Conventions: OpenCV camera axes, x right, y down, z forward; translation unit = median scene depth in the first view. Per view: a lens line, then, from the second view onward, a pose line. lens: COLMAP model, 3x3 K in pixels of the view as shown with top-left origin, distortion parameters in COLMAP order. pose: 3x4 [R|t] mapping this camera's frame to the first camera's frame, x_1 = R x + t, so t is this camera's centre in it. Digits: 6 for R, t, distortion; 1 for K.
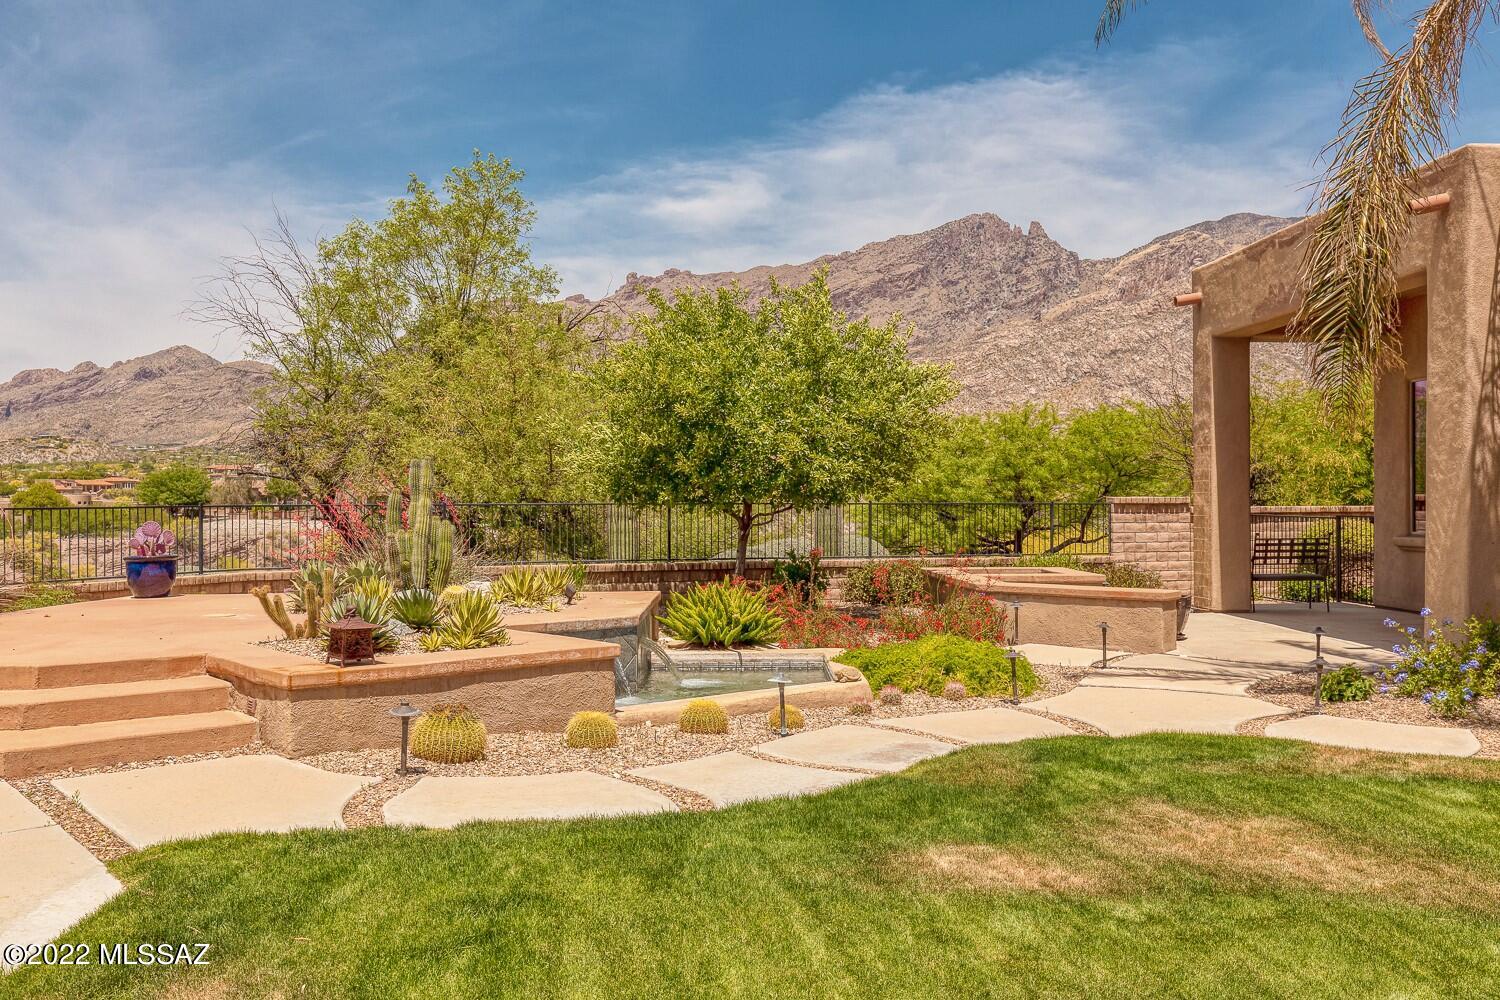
lens RADIAL K [[1372.1, 0, 751.4], [0, 1372.1, 496.6], [0, 0, 1]] dist [0.000706, 0.000000]
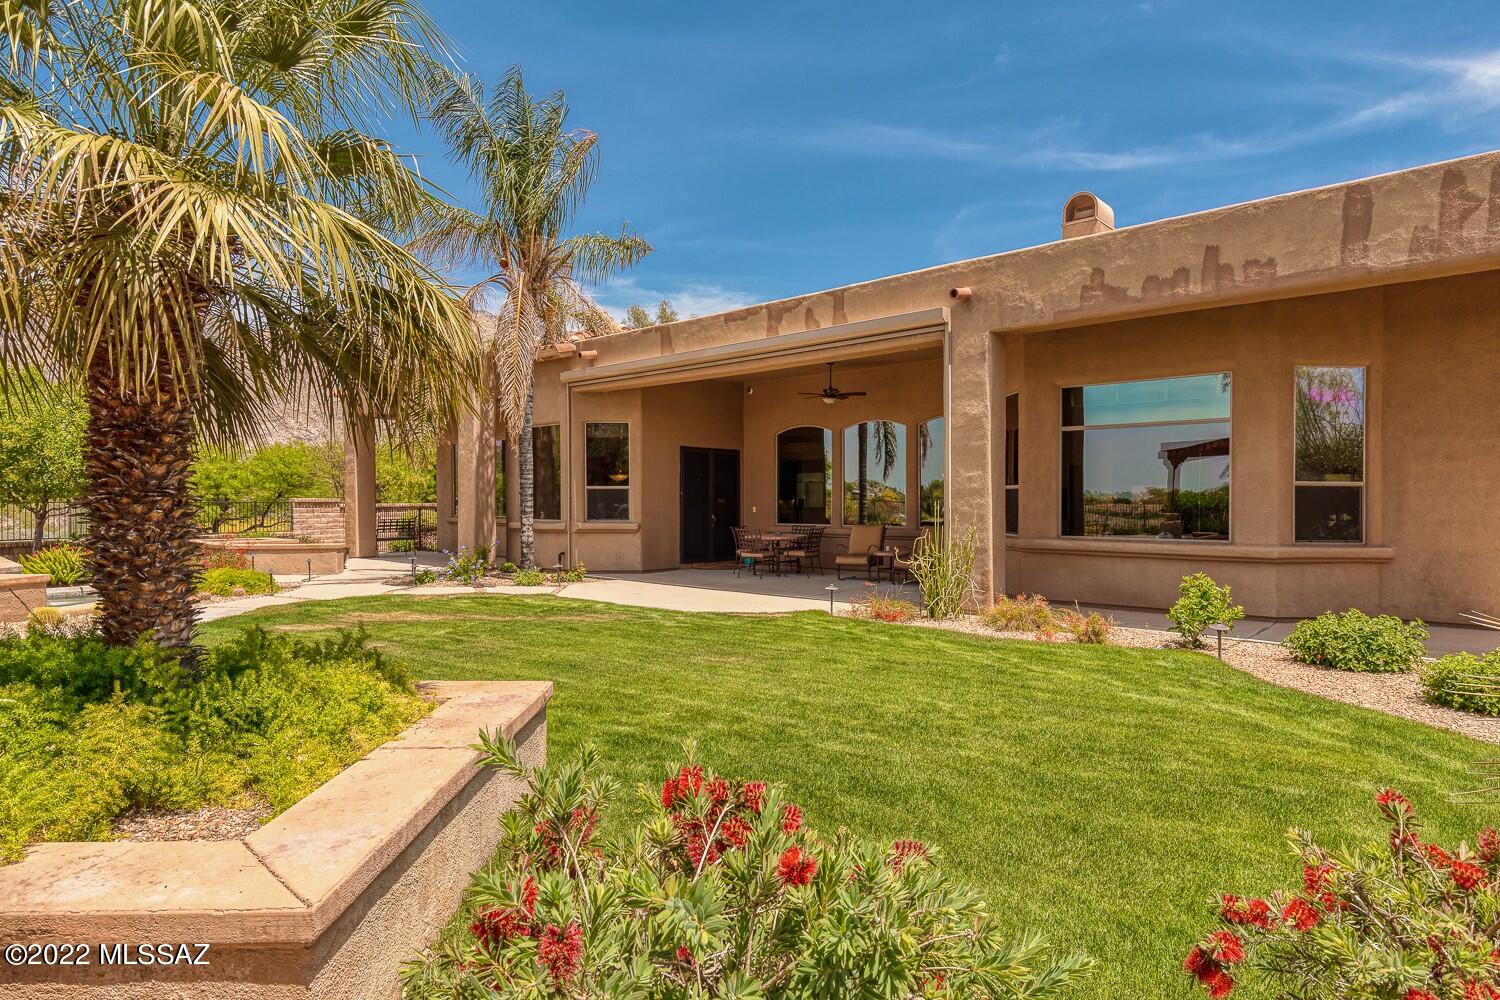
lens RADIAL K [[864.8, 0, 752.1], [0, 864.8, 497.9], [0, 0, 1]] dist [0.004425, 0.000934]
pose [[0.714419, 0.001659, 0.699717, -0.108405], [-0.000451, 0.999998, -0.001910, 0.001528], [-0.699719, 0.001049, 0.714418, -0.239561]]
